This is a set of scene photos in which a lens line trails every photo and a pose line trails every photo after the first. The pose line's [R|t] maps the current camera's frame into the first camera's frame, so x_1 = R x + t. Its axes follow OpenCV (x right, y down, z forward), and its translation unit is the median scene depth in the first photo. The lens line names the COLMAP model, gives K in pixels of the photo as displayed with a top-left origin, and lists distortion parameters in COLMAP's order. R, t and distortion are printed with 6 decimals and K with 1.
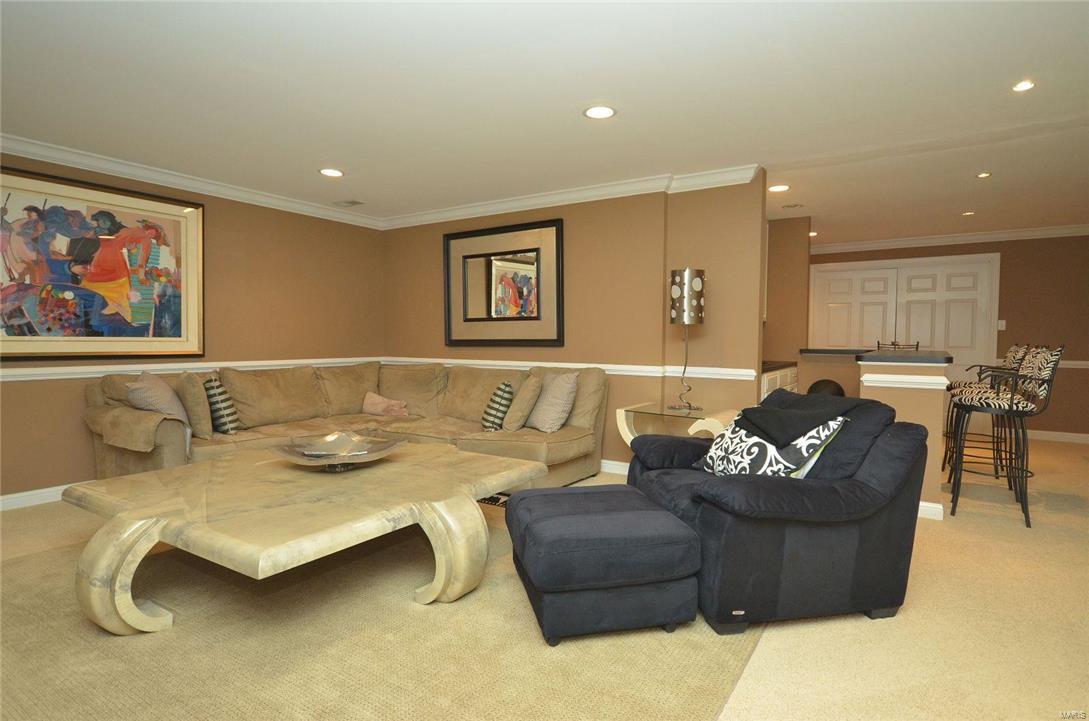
lens RADIAL K [[588.5, 0, 548.2], [0, 588.5, 363.9], [0, 0, 1]] dist [0.006541, -0.002592]
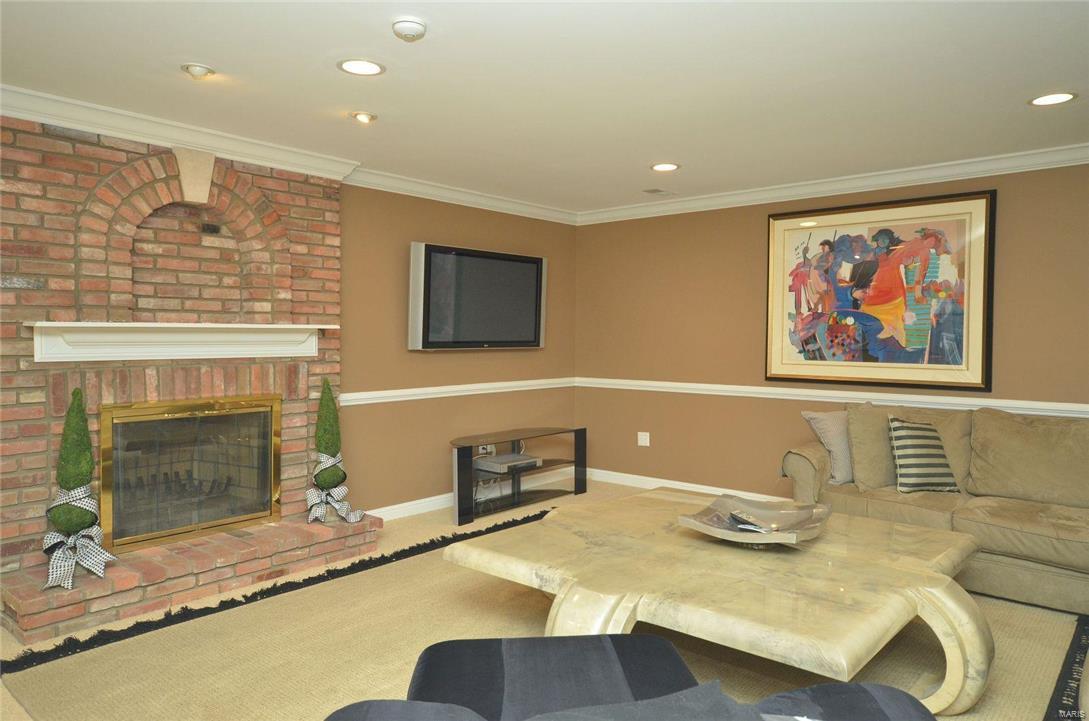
lens RADIAL K [[729.1, 0, 547.2], [0, 729.1, 359.0], [0, 0, 1]] dist [-0.004975, -0.000659]
pose [[-0.136650, 0.023090, -0.990350, 0.487773], [-0.046460, 0.998479, 0.029690, -0.063365], [0.989529, 0.050068, -0.135370, 0.652729]]
